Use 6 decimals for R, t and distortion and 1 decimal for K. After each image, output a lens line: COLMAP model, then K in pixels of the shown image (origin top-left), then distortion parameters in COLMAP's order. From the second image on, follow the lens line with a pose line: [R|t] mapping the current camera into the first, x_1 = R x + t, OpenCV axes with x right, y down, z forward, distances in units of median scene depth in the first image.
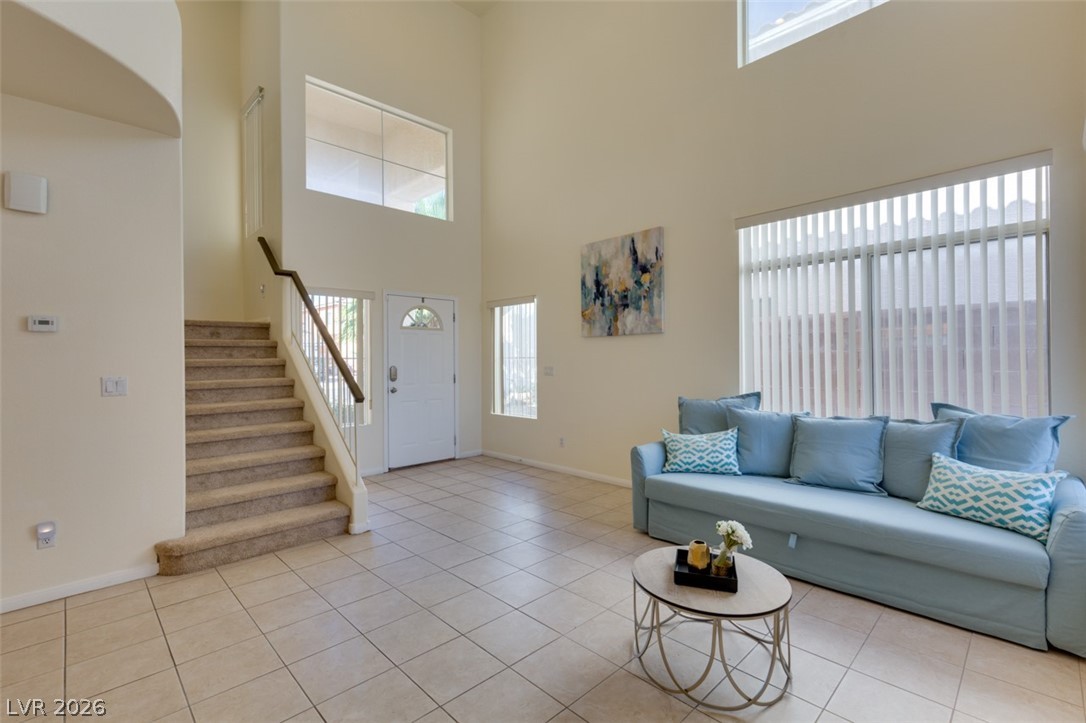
lens RADIAL K [[486.2, 0, 541.7], [0, 486.2, 356.1], [0, 0, 1]] dist [0.006725, -0.001676]
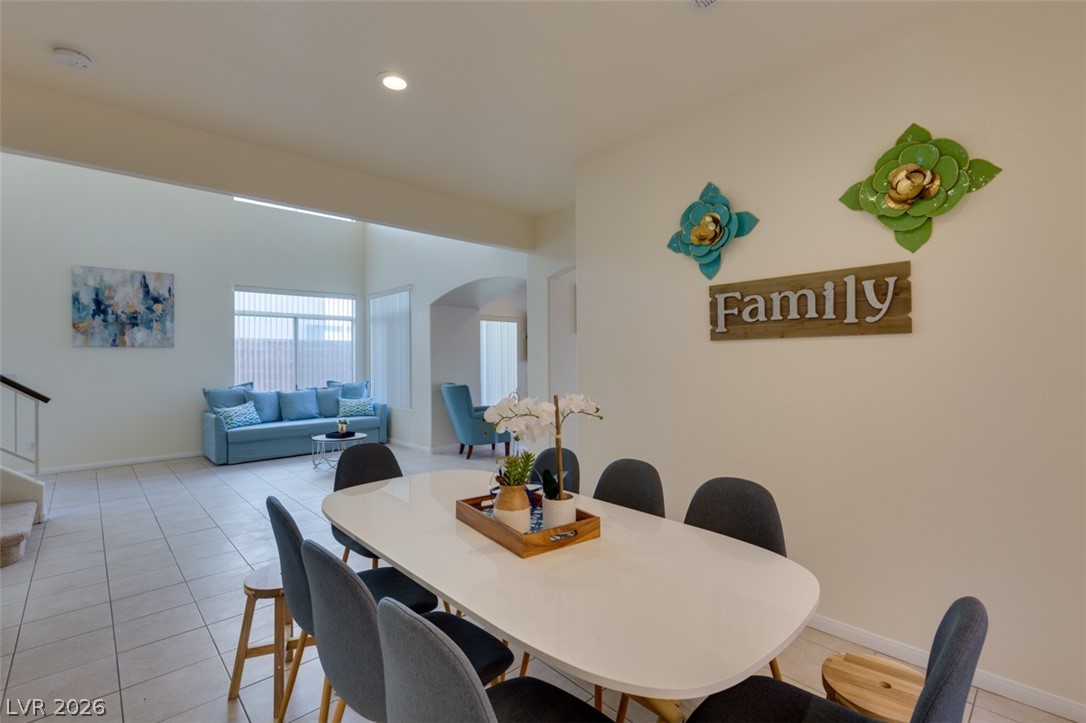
lens RADIAL K [[486.2, 0, 538.5], [0, 486.2, 353.4], [0, 0, 1]] dist [0.006725, -0.001676]
pose [[0.024181, 0.023903, 0.999422, -1.151362], [0.004545, 0.999701, -0.024019, 0.010845], [-0.999697, 0.005123, 0.024065, -0.119593]]
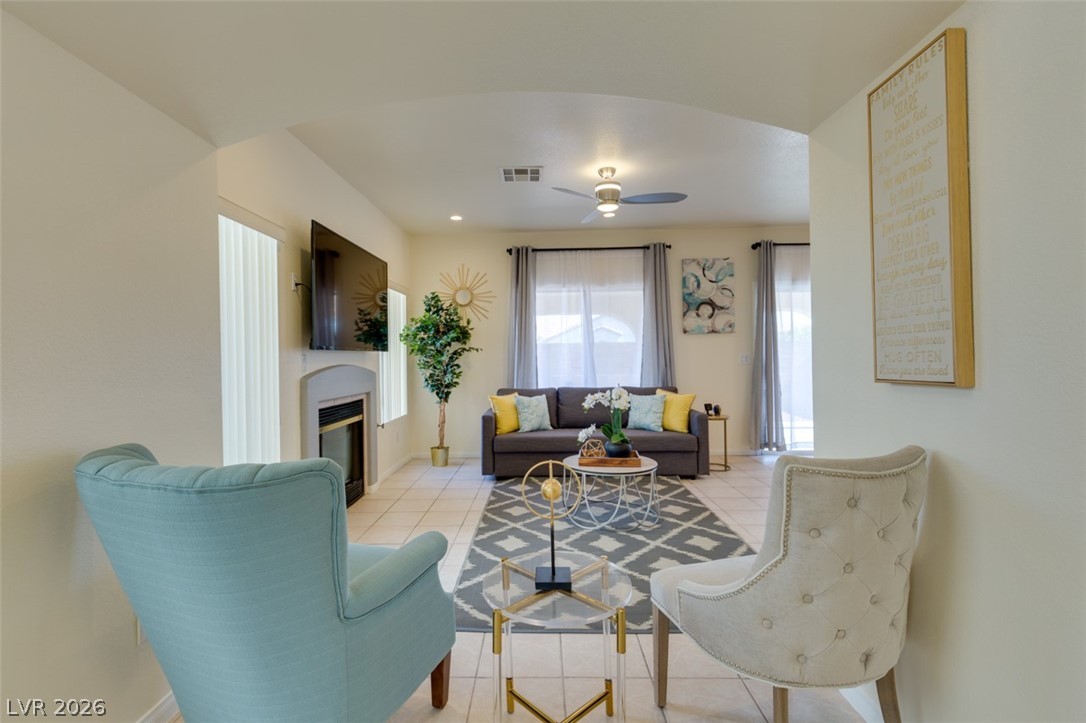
lens RADIAL K [[486.2, 0, 528.5], [0, 486.2, 357.2], [0, 0, 1]] dist [0.006725, -0.001676]
pose [[-0.691442, 0.017421, 0.722222, -0.057526], [0.017597, 0.999819, -0.007270, 0.017111], [-0.722218, 0.007683, -0.691623, 0.210192]]
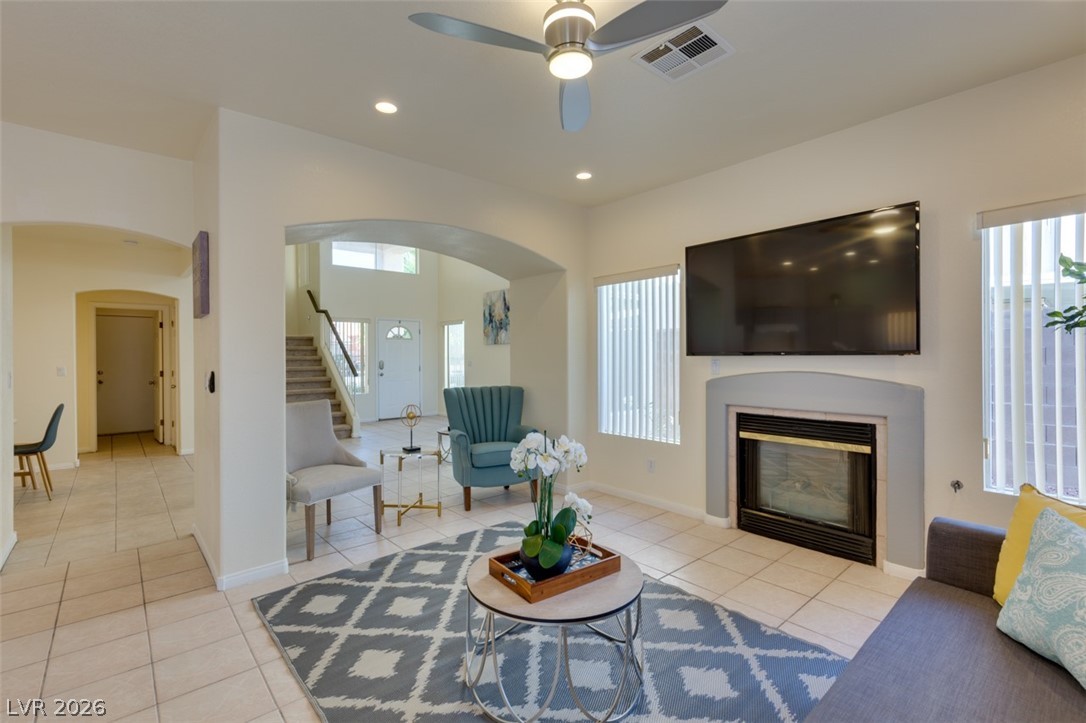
lens RADIAL K [[486.2, 0, 543.3], [0, 486.2, 355.8], [0, 0, 1]] dist [0.006725, -0.001676]
pose [[0.998685, 0.001338, -0.051242, 0.442339], [-0.001106, 0.999989, 0.004559, -0.006782], [0.051248, -0.004496, 0.998676, -0.868335]]
